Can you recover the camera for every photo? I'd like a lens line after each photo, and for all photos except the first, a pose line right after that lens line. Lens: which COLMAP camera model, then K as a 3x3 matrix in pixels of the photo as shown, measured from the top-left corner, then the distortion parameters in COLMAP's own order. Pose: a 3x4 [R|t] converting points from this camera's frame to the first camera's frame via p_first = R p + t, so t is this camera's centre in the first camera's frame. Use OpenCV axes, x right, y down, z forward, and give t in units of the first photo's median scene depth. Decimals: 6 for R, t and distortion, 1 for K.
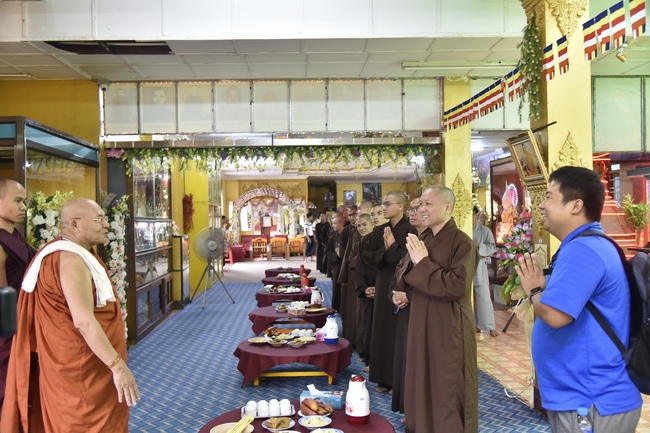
lens RADIAL K [[584.2, 0, 337.0], [0, 584.2, 207.9], [0, 0, 1]] dist [0.004477, 0.003583]
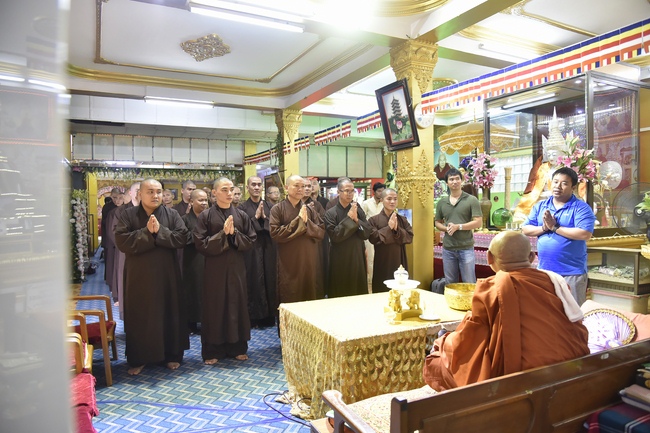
lens RADIAL K [[438.8, 0, 327.6], [0, 438.8, 224.7], [0, 0, 1]] dist [-0.046550, 0.011588]
pose [[0.920999, -0.008416, 0.389474, -0.177874], [-0.011730, 0.998714, 0.049319, 0.010601], [-0.389388, -0.049991, 0.919716, -0.670408]]
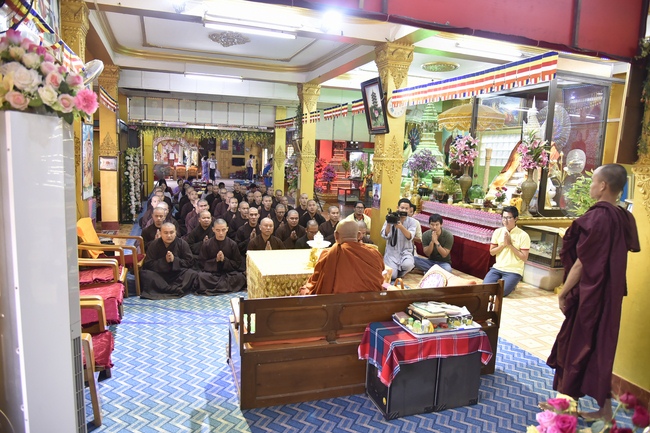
lens RADIAL K [[438.8, 0, 331.0], [0, 438.8, 226.5], [0, 0, 1]] dist [-0.046550, 0.011588]
pose [[0.959351, 0.014106, 0.281862, -0.110459], [-0.063388, 0.984001, 0.166504, -0.043209], [-0.275003, -0.177602, 0.944897, -0.912106]]
